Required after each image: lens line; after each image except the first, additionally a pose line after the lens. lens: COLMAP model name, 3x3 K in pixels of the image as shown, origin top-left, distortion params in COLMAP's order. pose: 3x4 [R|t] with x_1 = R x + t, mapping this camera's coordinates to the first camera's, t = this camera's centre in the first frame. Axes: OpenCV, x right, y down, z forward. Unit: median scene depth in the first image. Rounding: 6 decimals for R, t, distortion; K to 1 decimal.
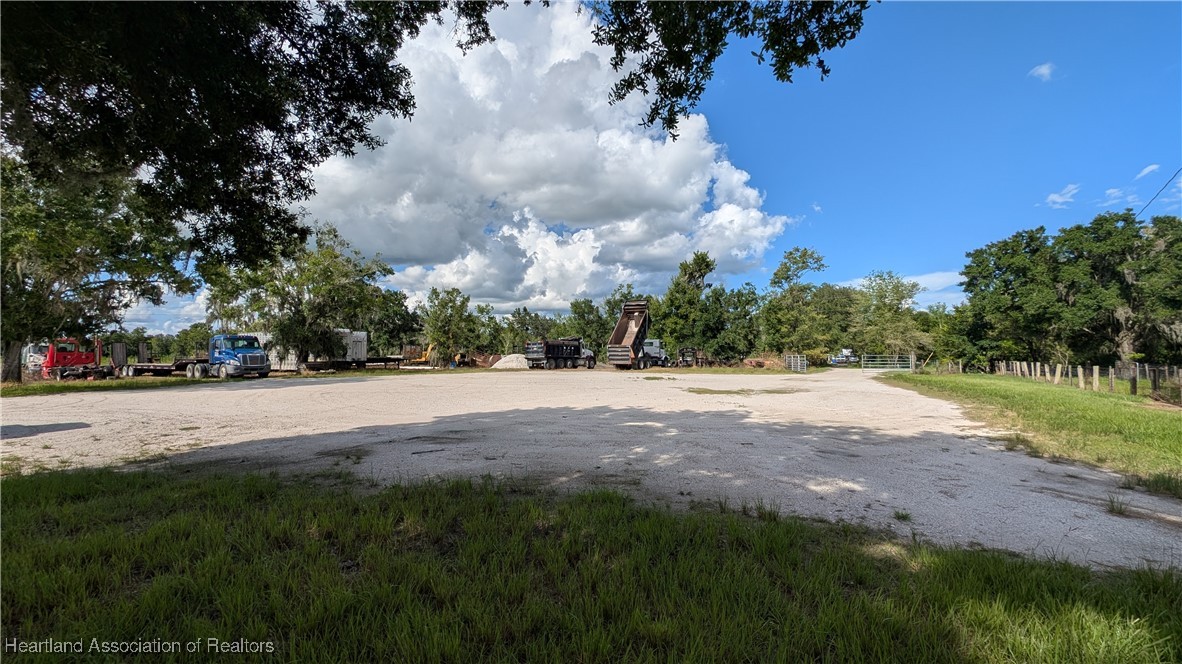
lens RADIAL K [[441.9, 0, 590.5], [0, 441.9, 335.6], [0, 0, 1]] dist [0.000571, 0.000235]
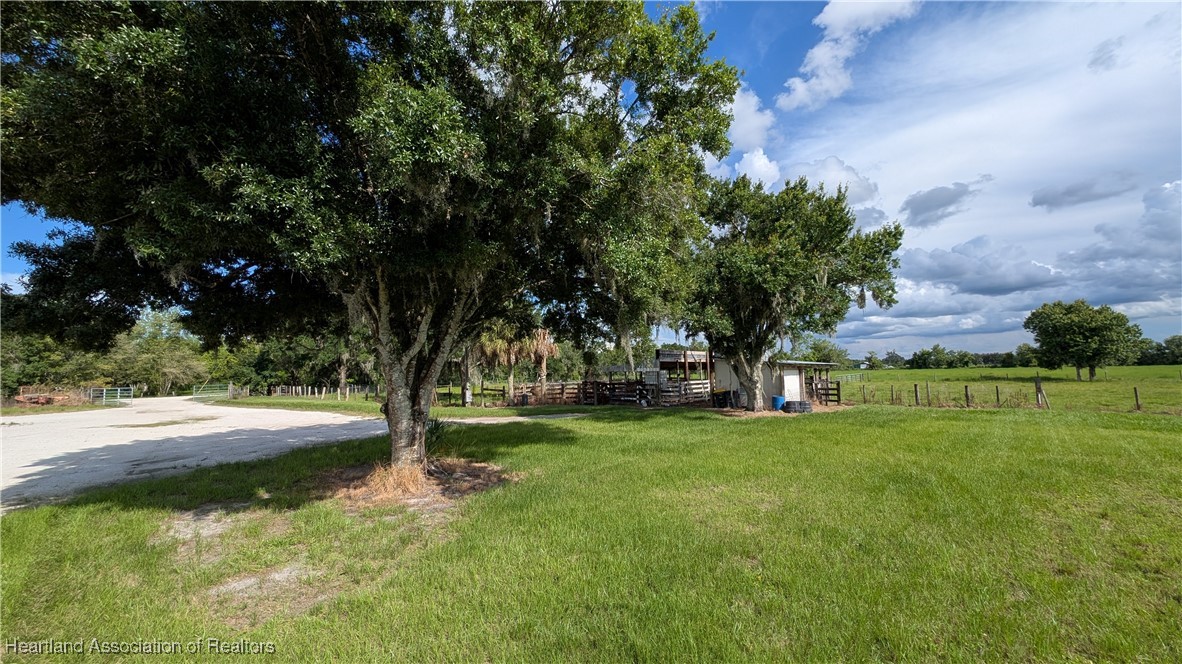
lens RADIAL K [[441.9, 0, 588.9], [0, 441.9, 332.5], [0, 0, 1]] dist [0.000571, 0.000235]
pose [[0.106232, 0.082391, 0.990922, -0.394830], [-0.024771, 0.996471, -0.080197, -0.025204], [-0.994033, -0.016026, 0.107898, -0.133135]]
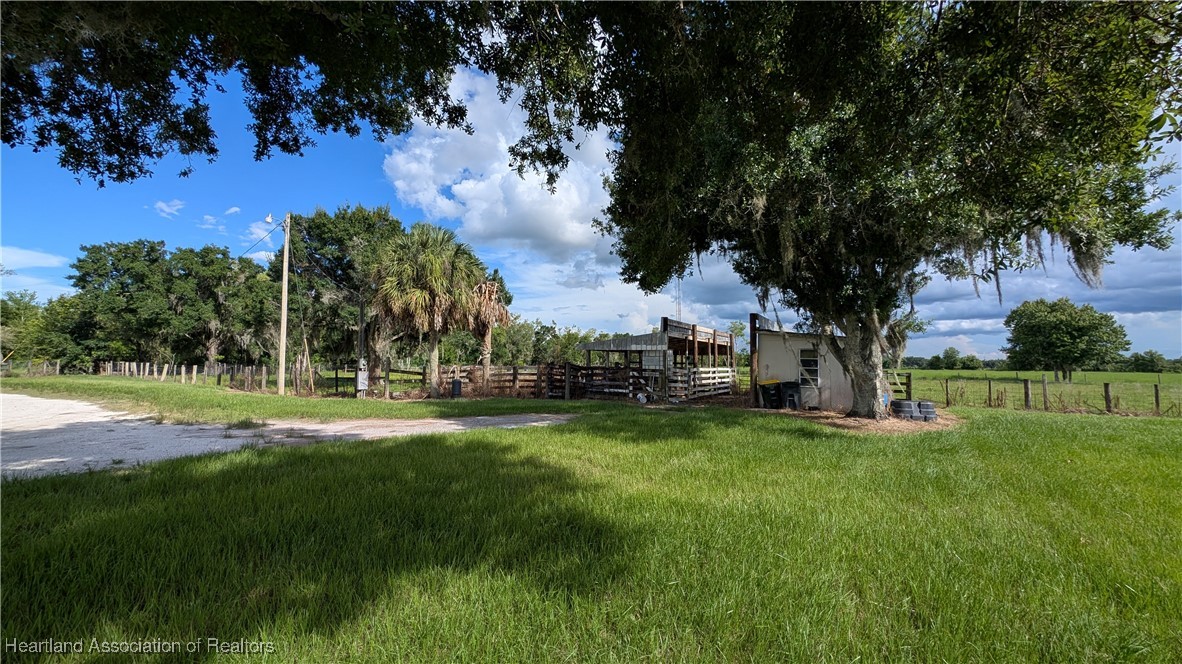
lens RADIAL K [[441.9, 0, 588.2], [0, 441.9, 333.1], [0, 0, 1]] dist [0.000571, 0.000235]
pose [[-0.022351, 0.064254, 0.997683, -0.108490], [-0.056694, 0.996245, -0.065431, -0.003202], [-0.998141, -0.058025, -0.018625, -0.069582]]
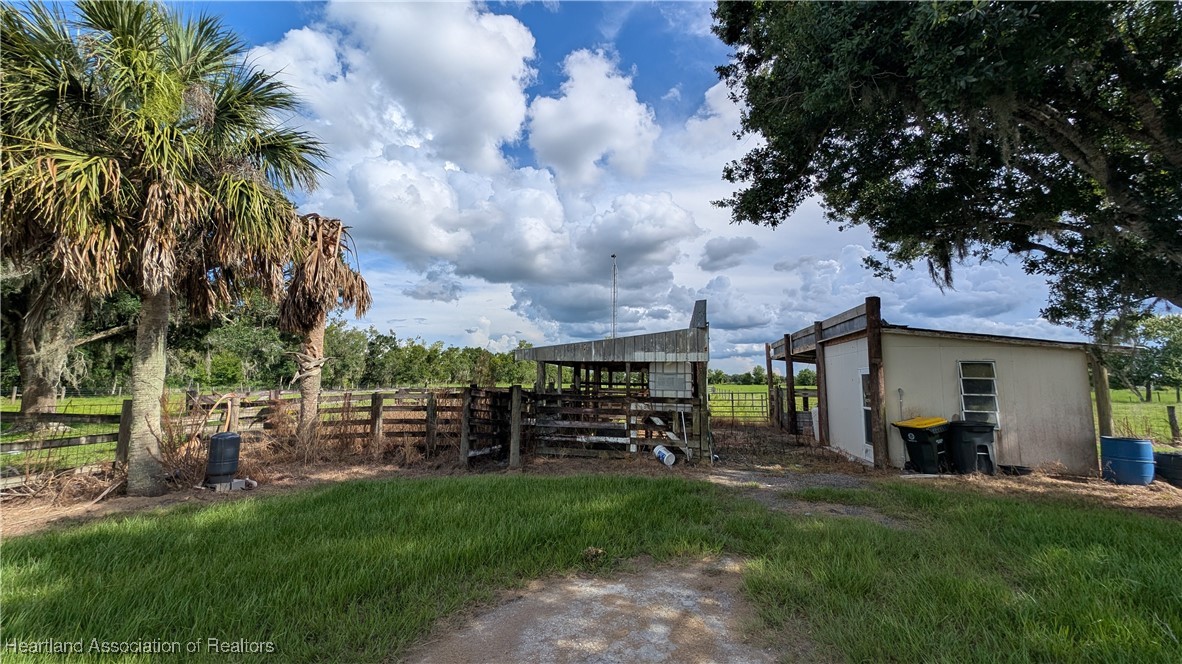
lens RADIAL K [[441.9, 0, 592.0], [0, 441.9, 333.9], [0, 0, 1]] dist [0.000571, 0.000235]
pose [[-0.379776, 0.093185, 0.920373, 0.180770], [-0.050522, 0.991339, -0.121218, -0.002541], [-0.923698, -0.092535, -0.371779, 0.001214]]
